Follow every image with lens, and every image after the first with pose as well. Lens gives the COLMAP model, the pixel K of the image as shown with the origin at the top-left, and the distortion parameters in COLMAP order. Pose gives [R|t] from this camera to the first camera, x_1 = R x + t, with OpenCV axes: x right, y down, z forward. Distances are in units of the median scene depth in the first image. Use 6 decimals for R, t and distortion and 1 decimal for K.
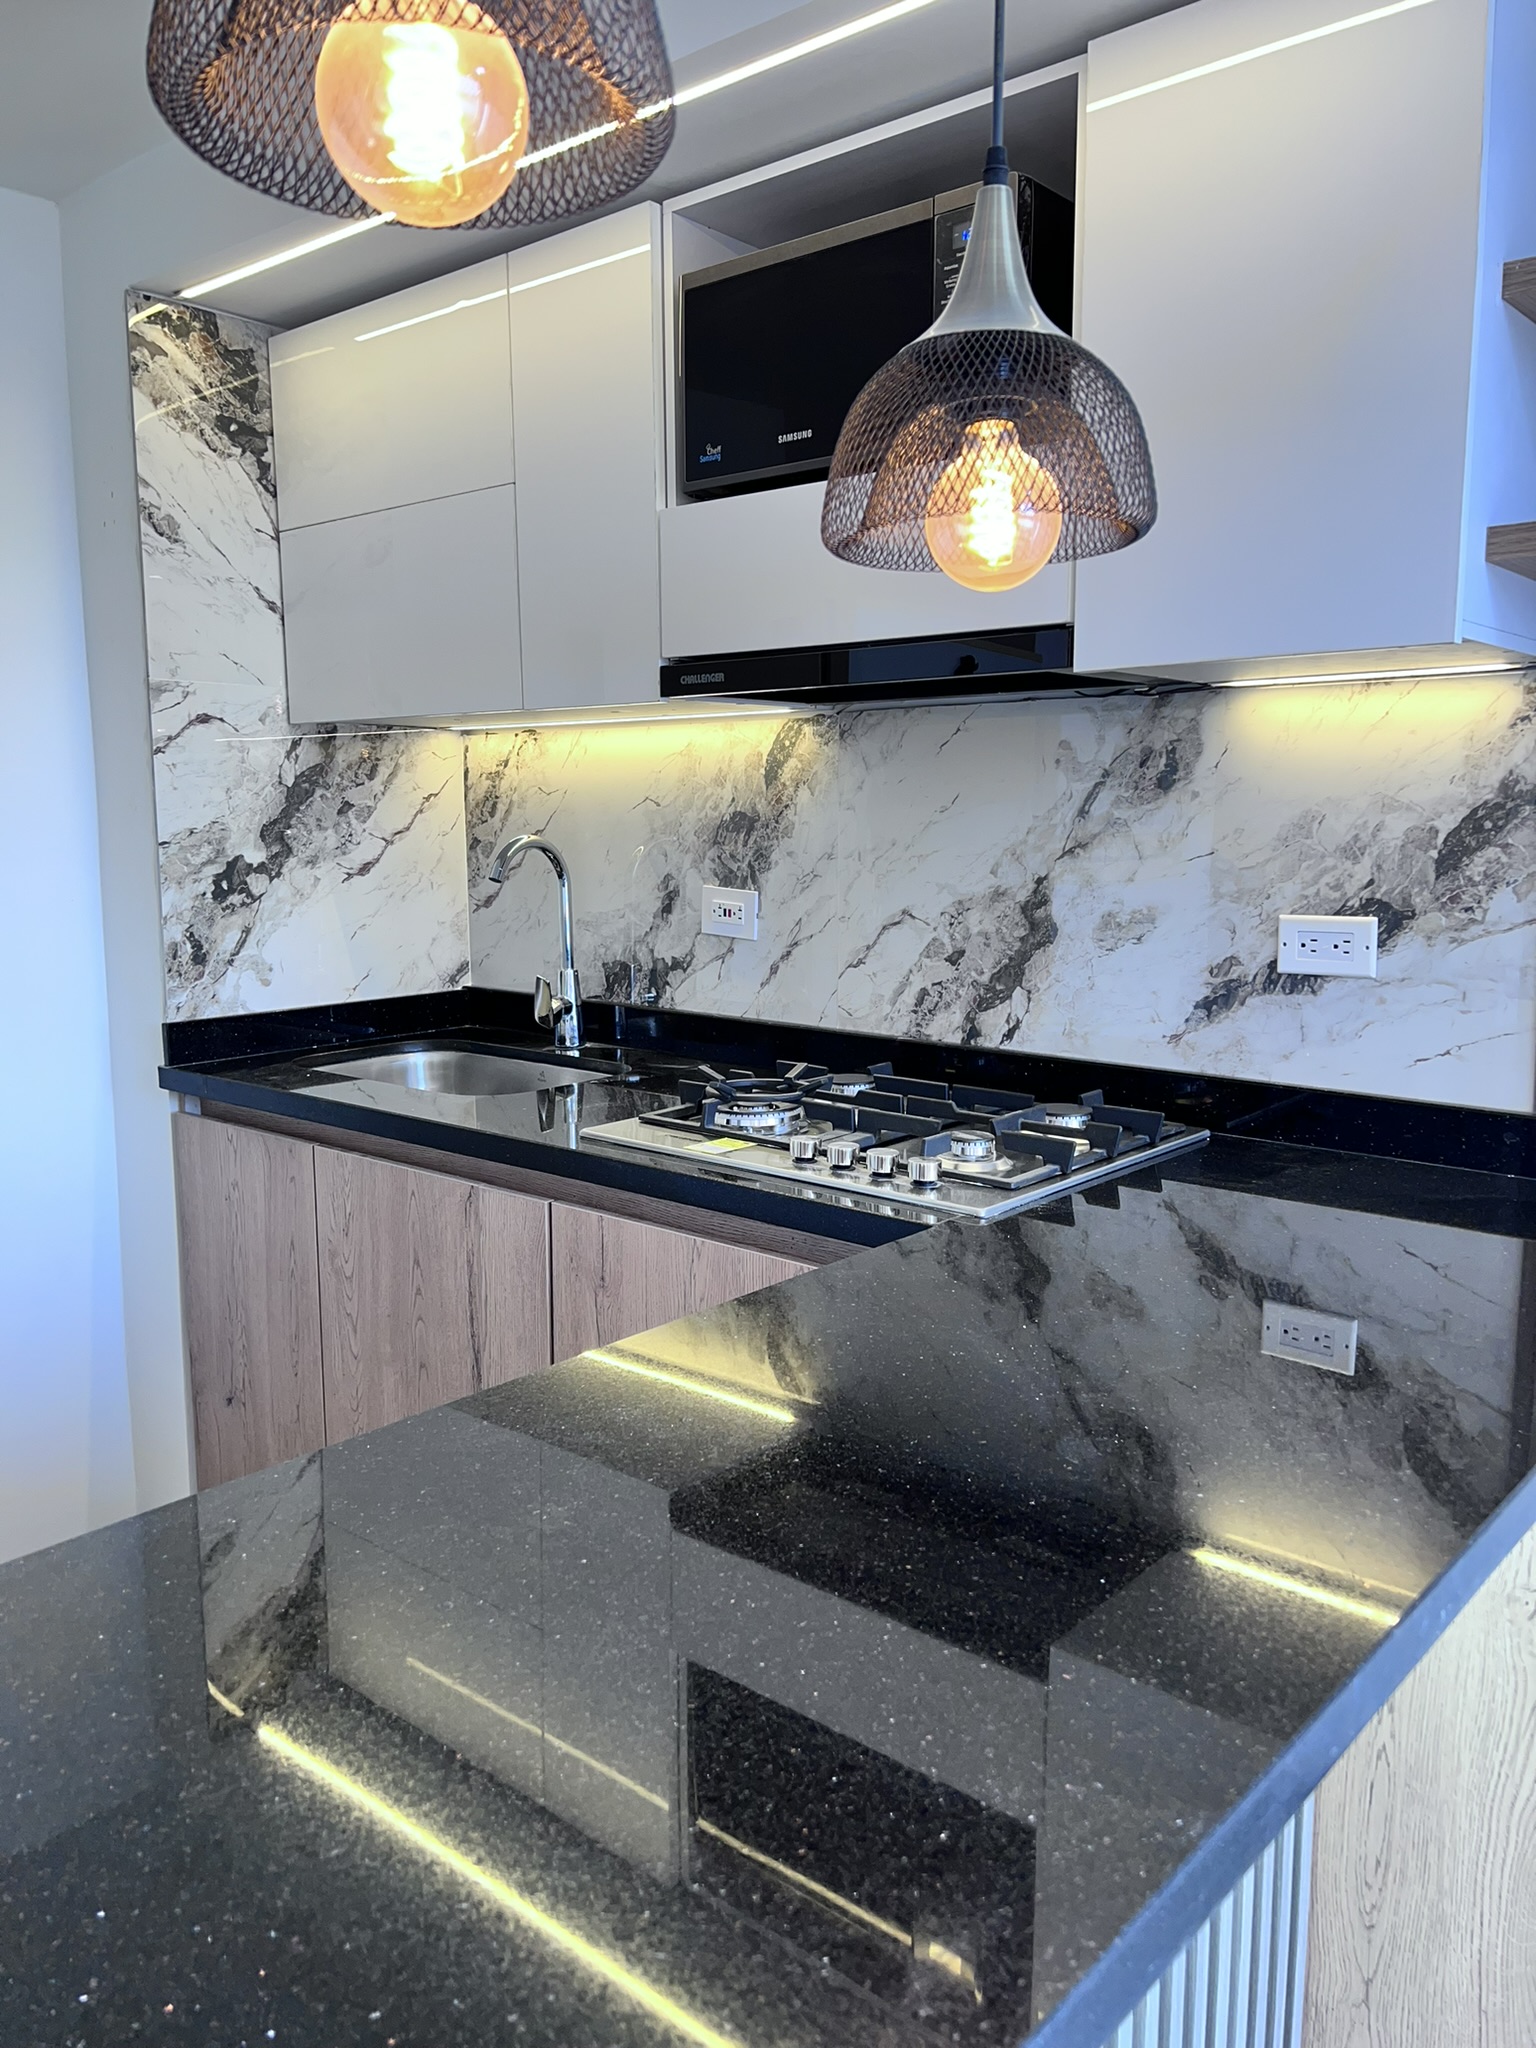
lens RADIAL K [[1566.1, 0, 768.0], [0, 1566.1, 1024.0], [0, 0, 1]] dist [0.123354, -0.153159]
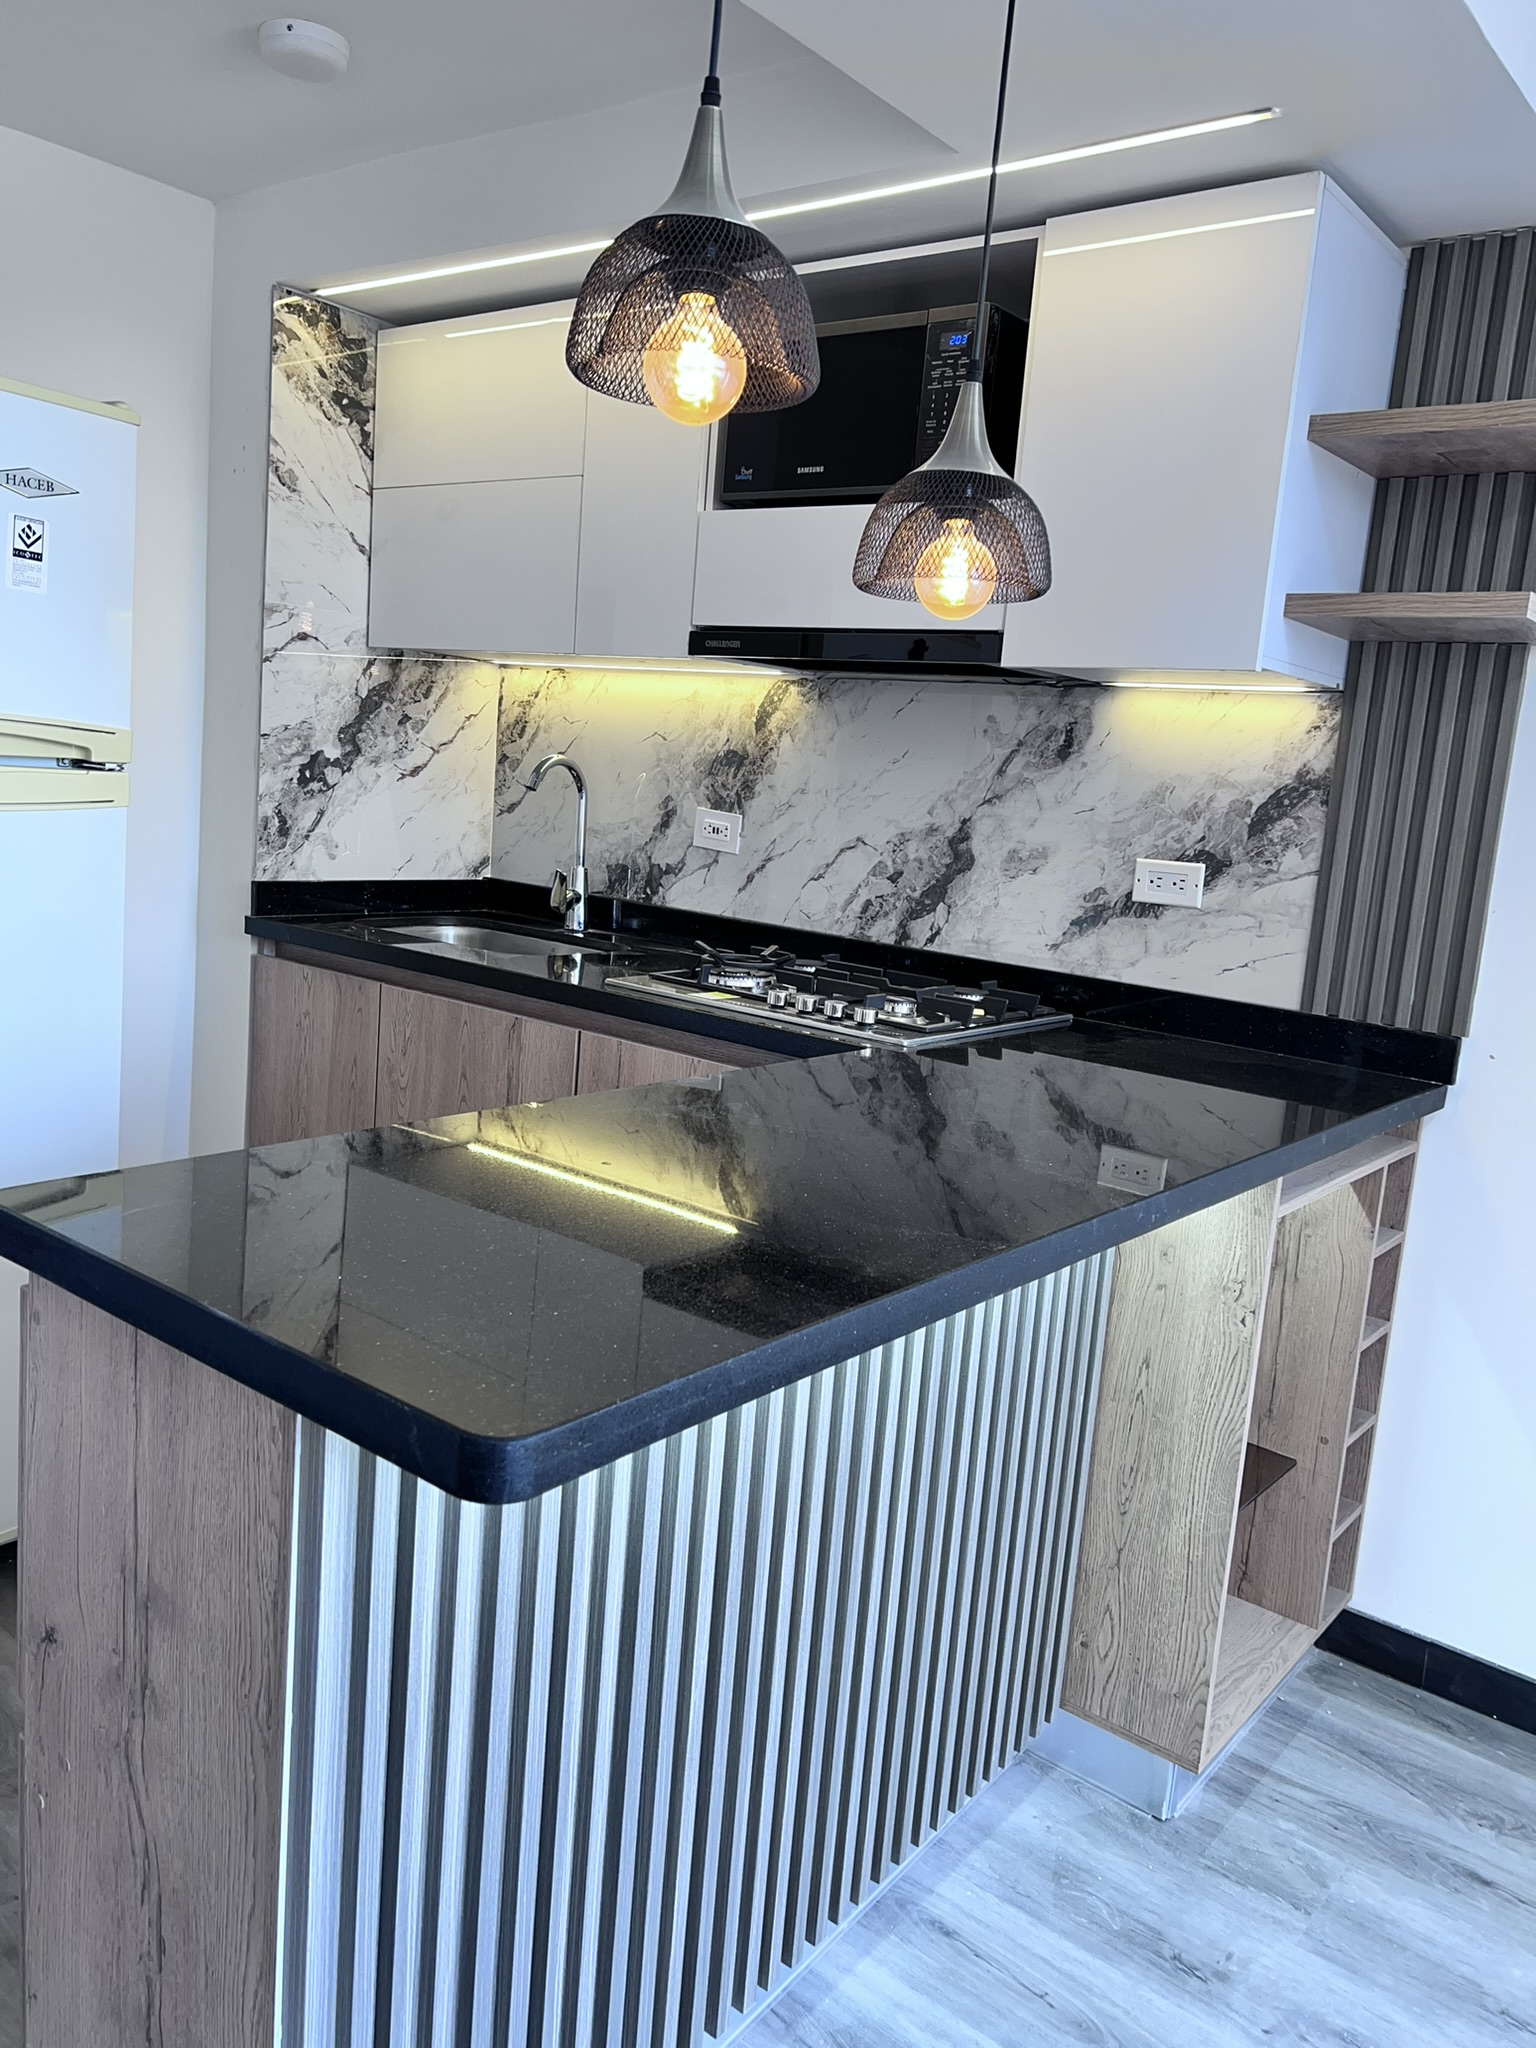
lens RADIAL K [[1551.2, 0, 759.2], [0, 1551.2, 1005.3], [0, 0, 1]] dist [0.158757, -0.247889]
pose [[0.995758, 0.078025, 0.048758, -0.046542], [-0.078884, 0.996756, 0.015939, 0.051932], [-0.047357, -0.019717, 0.998683, -0.277861]]
